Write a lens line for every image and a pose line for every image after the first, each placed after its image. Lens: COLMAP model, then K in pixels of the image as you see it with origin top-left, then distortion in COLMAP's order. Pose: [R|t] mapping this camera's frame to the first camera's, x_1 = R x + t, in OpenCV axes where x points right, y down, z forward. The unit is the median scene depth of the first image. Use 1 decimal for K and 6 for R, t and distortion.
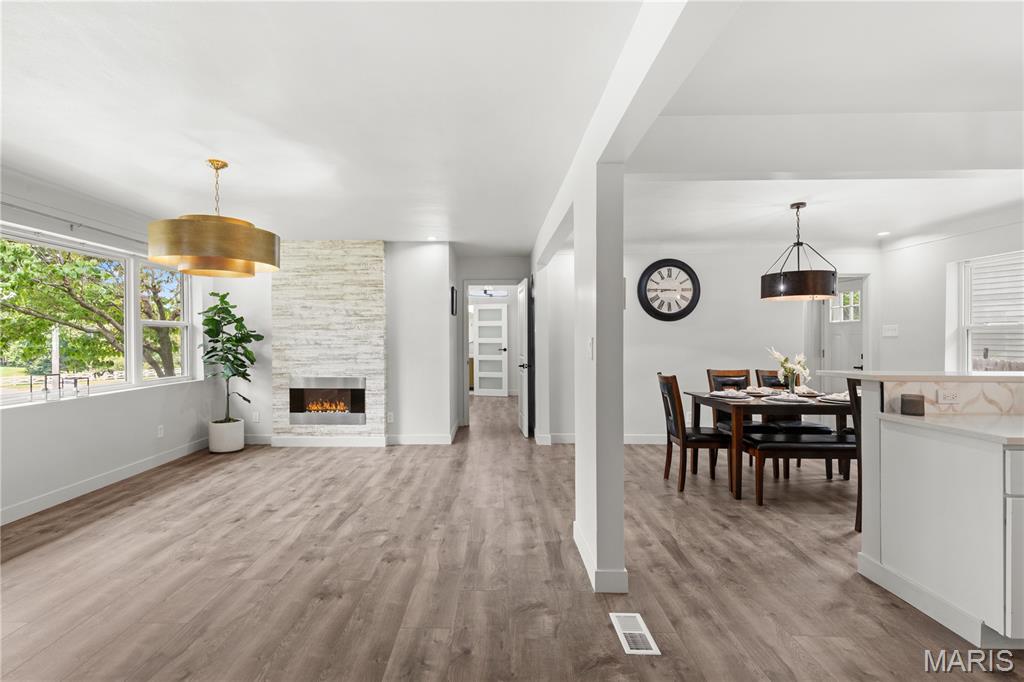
lens RADIAL K [[485.7, 0, 493.2], [0, 485.7, 314.1], [0, 0, 1]] dist [-0.002787, -0.001058]
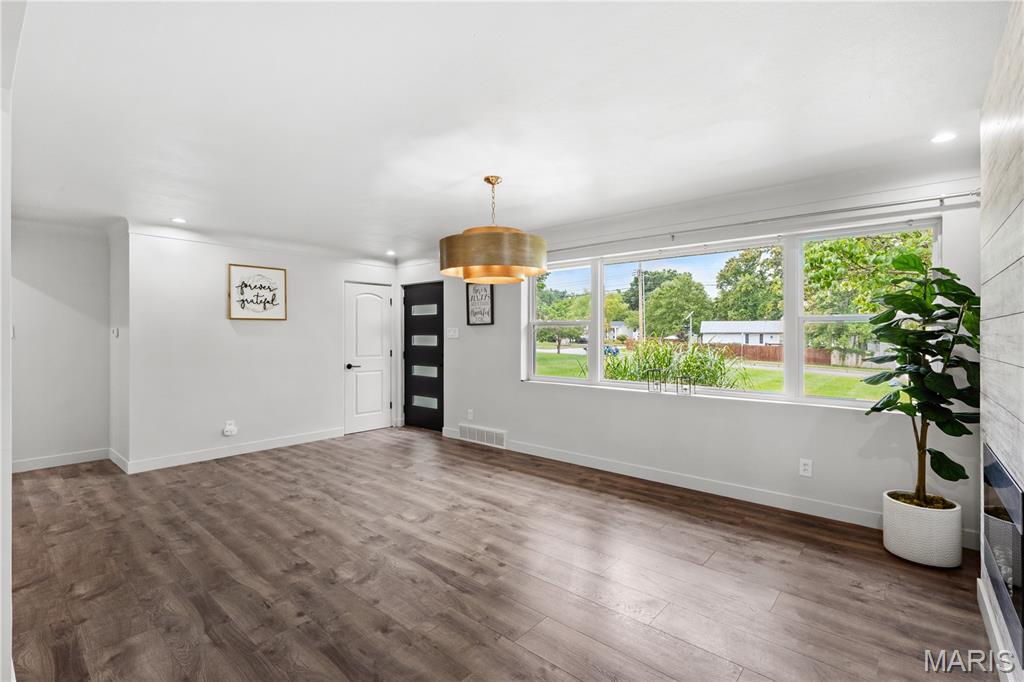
lens RADIAL K [[485.7, 0, 535.5], [0, 485.7, 342.8], [0, 0, 1]] dist [-0.002787, -0.001058]
pose [[-0.644002, 0.010923, -0.764946, 0.187493], [0.036234, 0.999211, -0.016238, 0.075208], [0.764165, -0.038174, -0.643890, 1.678756]]
